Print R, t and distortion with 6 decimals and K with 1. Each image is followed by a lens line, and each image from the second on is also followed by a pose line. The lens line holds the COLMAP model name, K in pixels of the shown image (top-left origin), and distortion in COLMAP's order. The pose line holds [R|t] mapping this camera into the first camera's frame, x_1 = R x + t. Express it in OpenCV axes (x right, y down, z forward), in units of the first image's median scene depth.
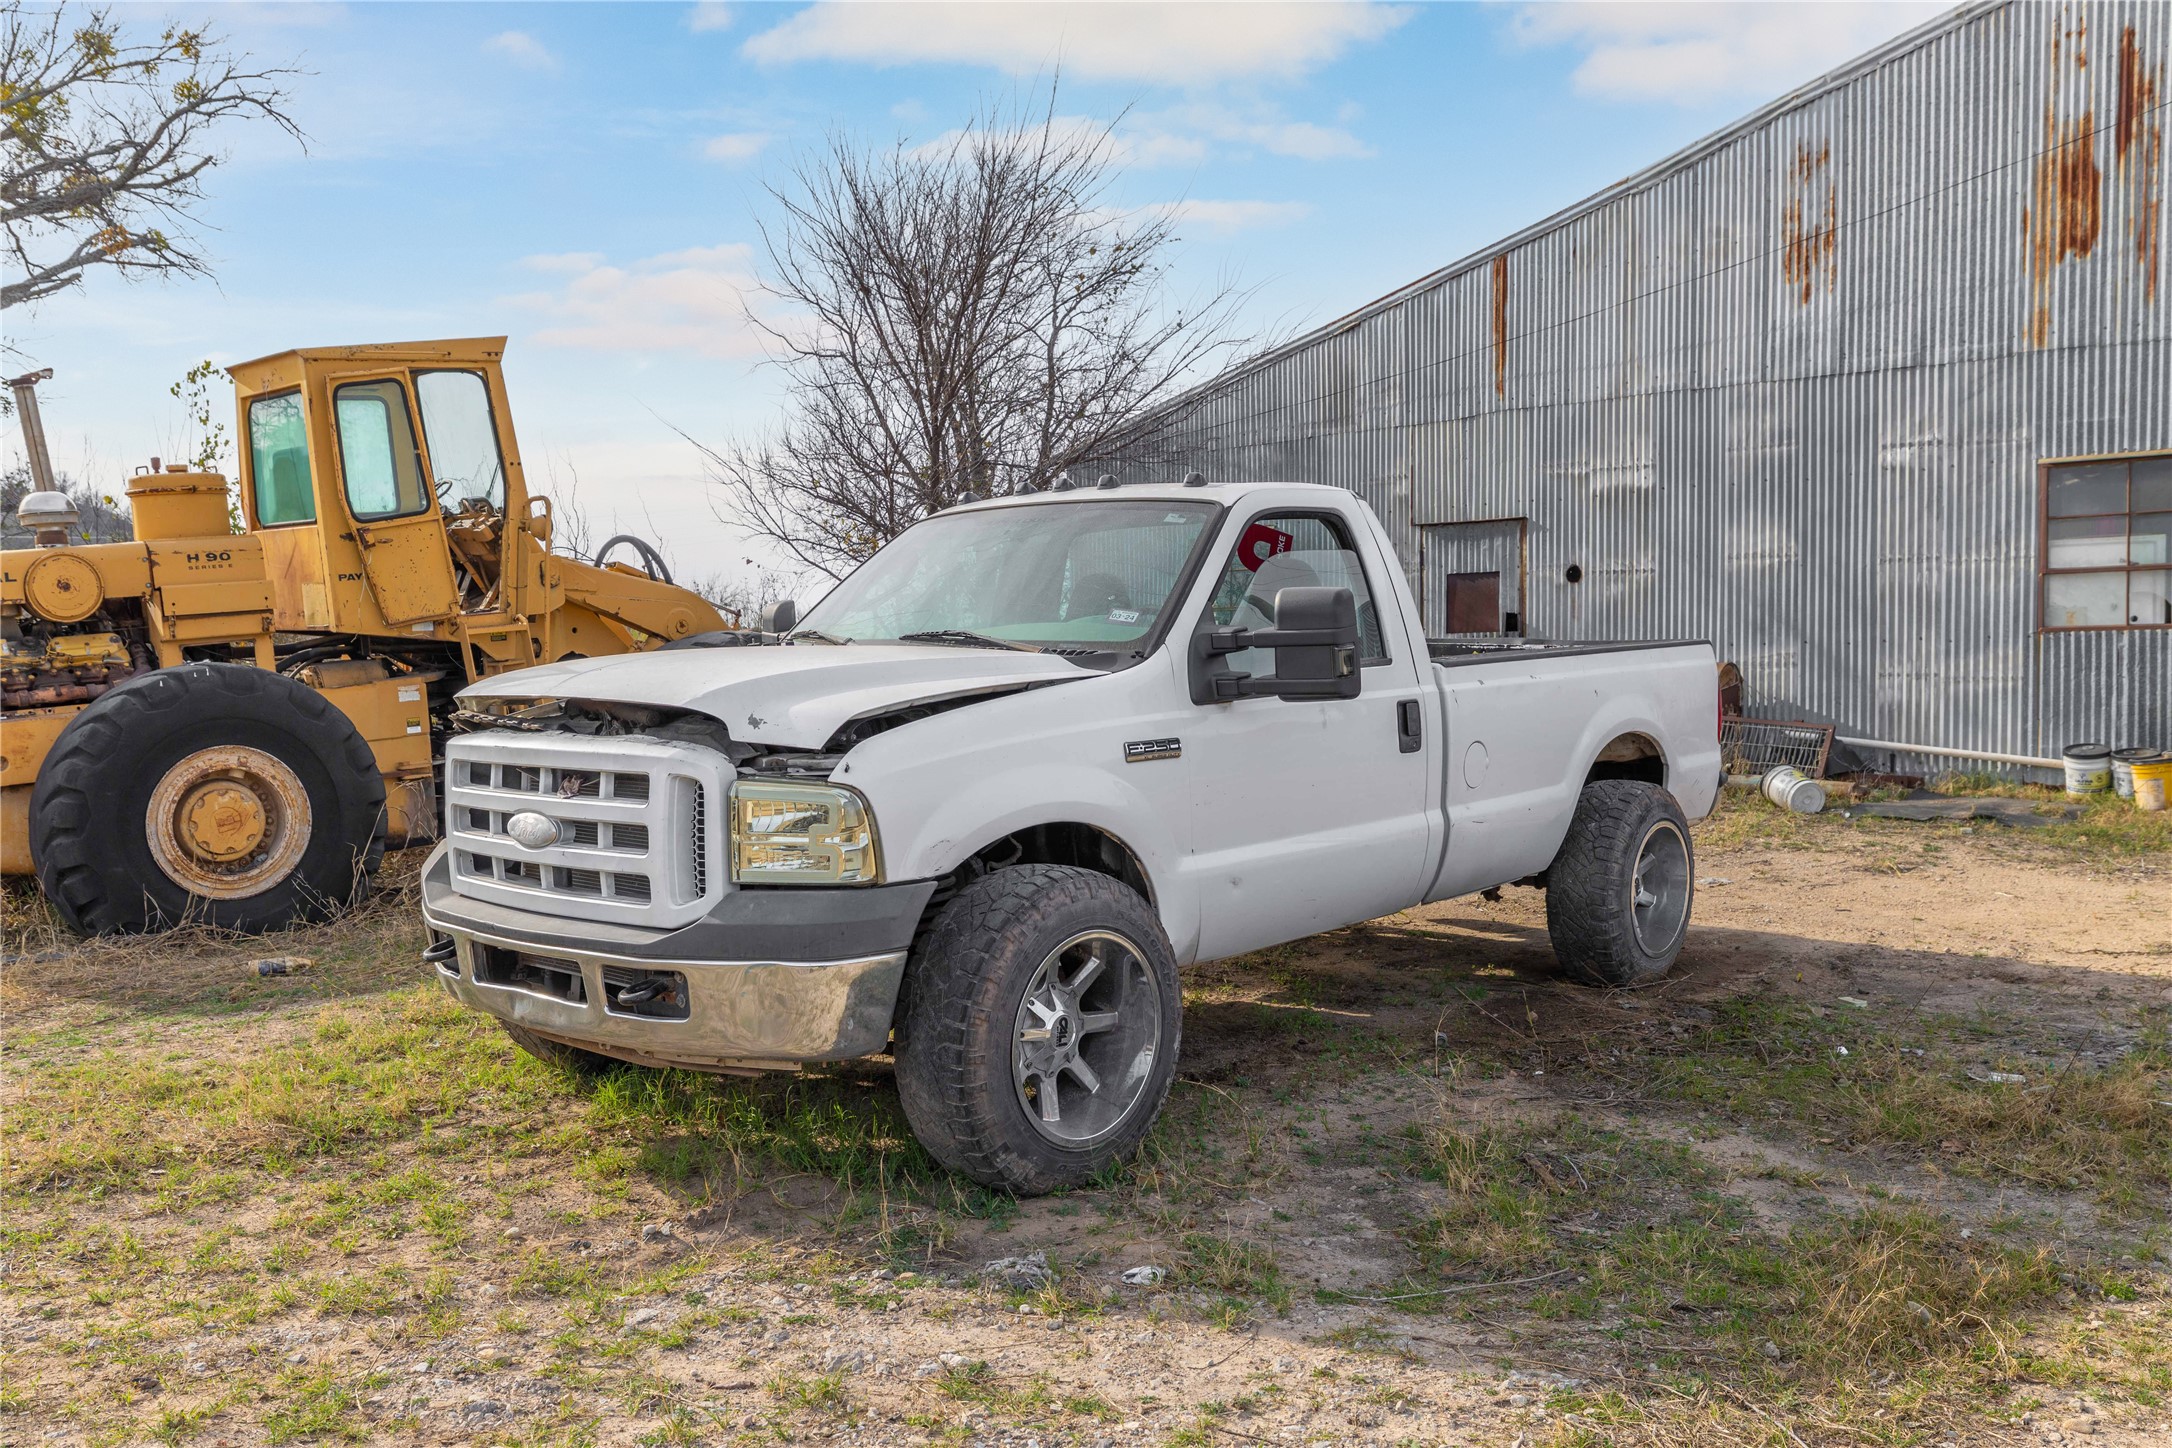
lens RADIAL K [[1743.1, 0, 1086.0], [0, 1743.1, 724.0], [0, 0, 1]] dist [-0.006839, -0.002574]
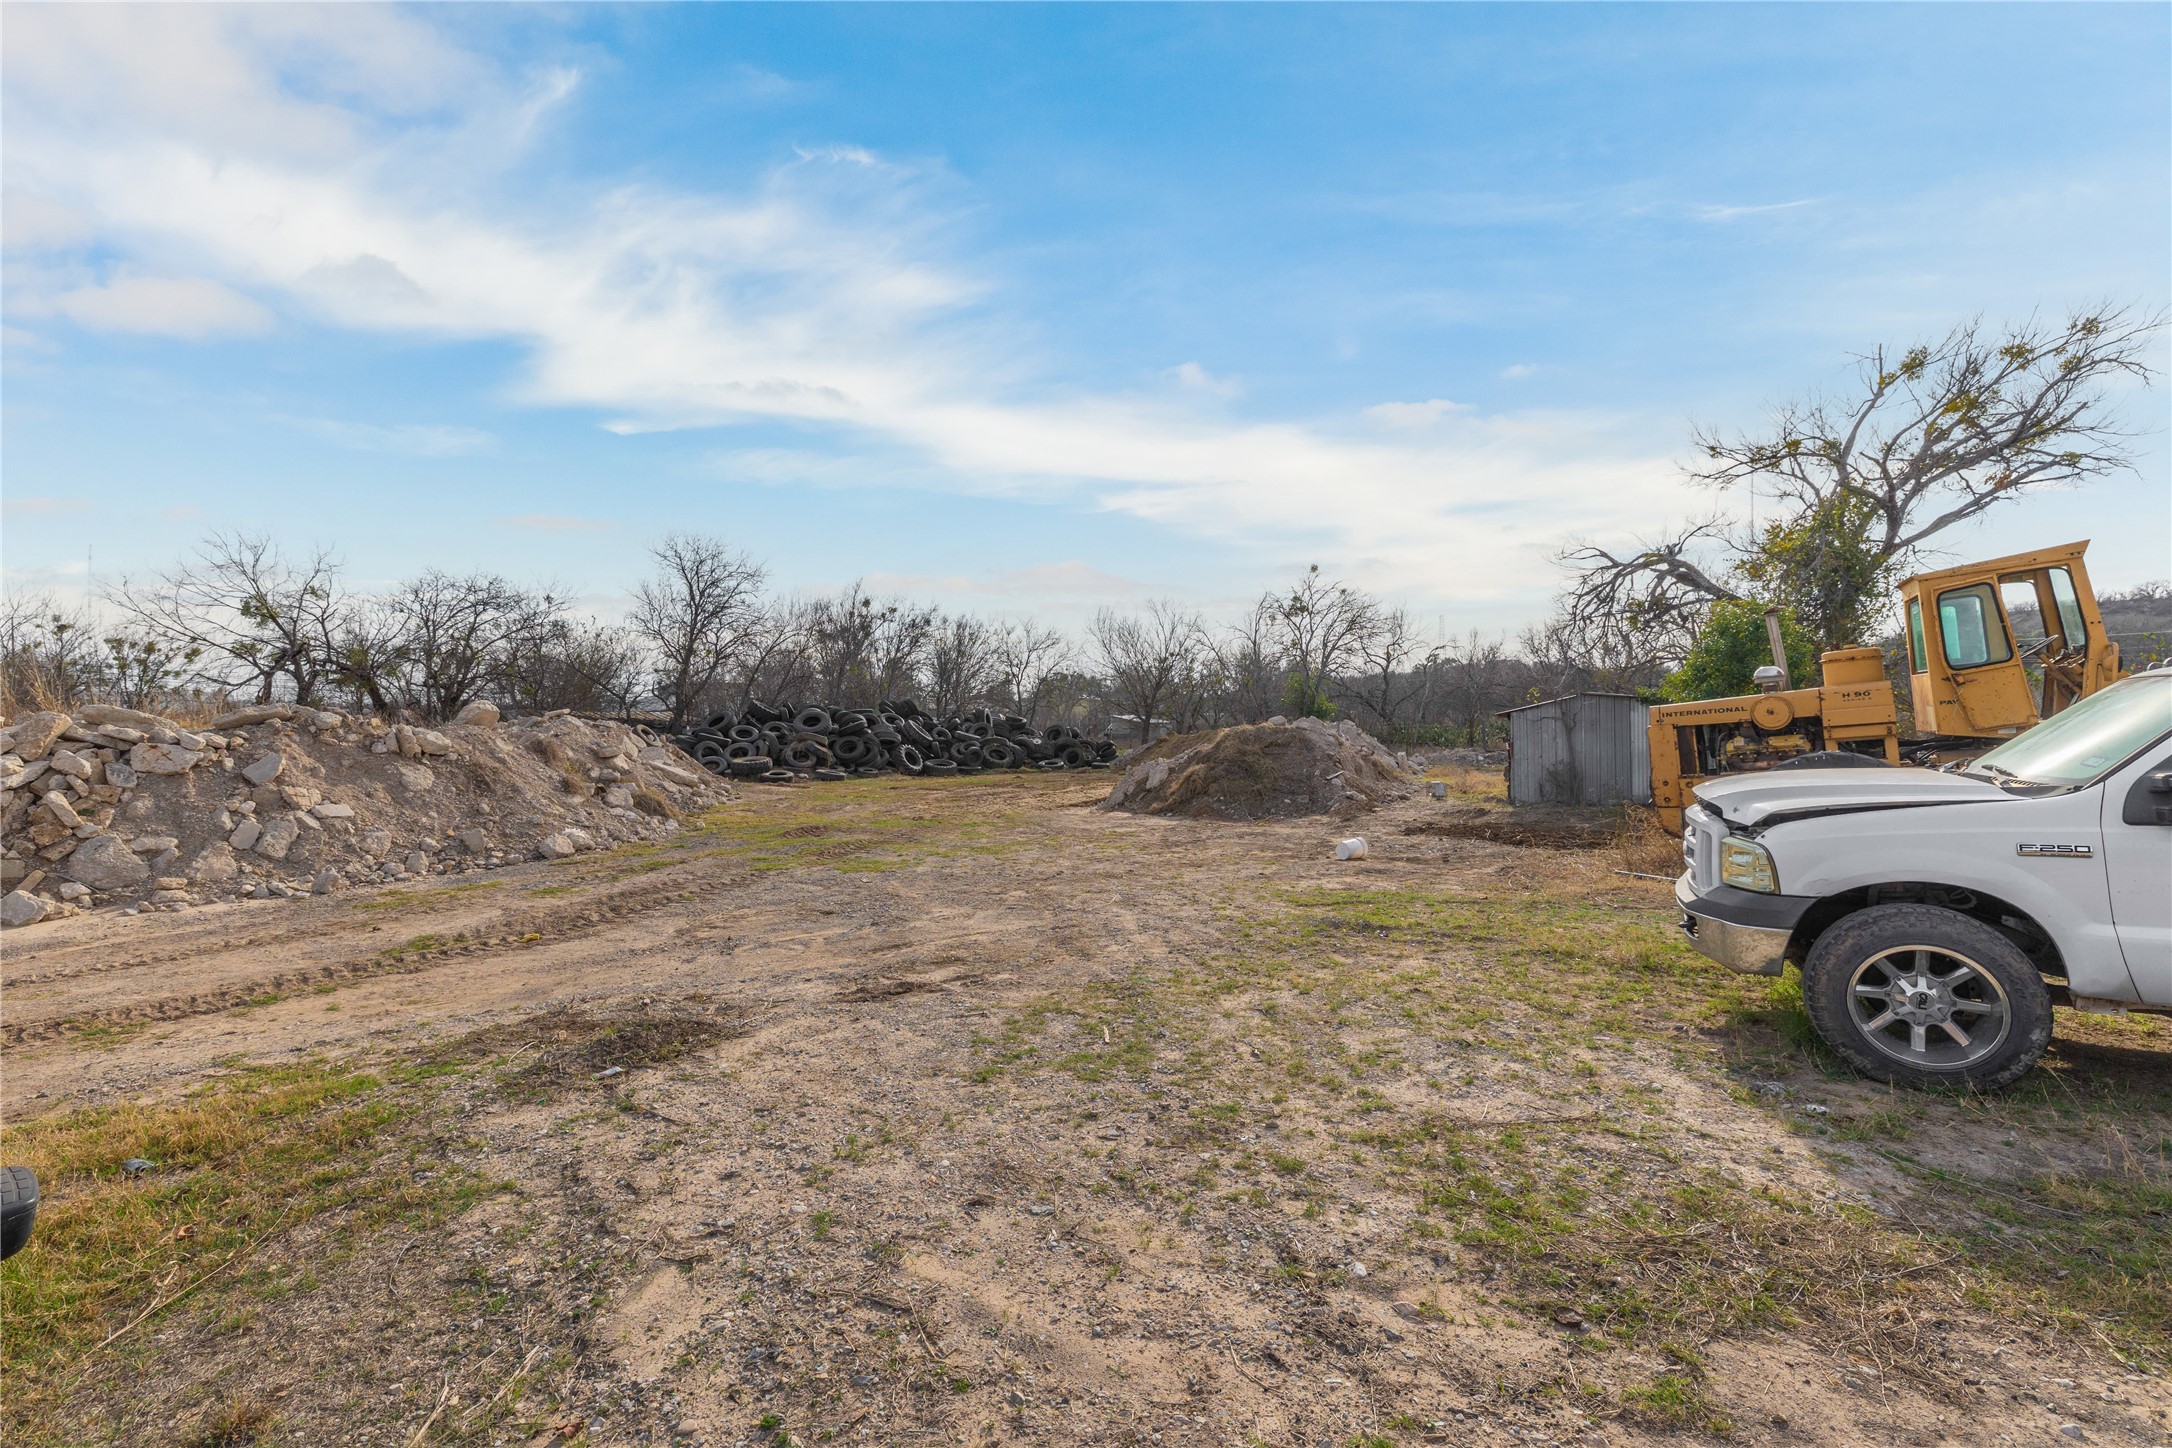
lens RADIAL K [[952.7, 0, 1086.0], [0, 952.7, 724.0], [0, 0, 1]] dist [0.000659, 0.000075]
pose [[0.183185, 0.003418, -0.983073, 0.368823], [-0.031875, 0.999489, -0.002465, -0.035651], [0.982562, 0.031787, 0.183200, -0.009654]]
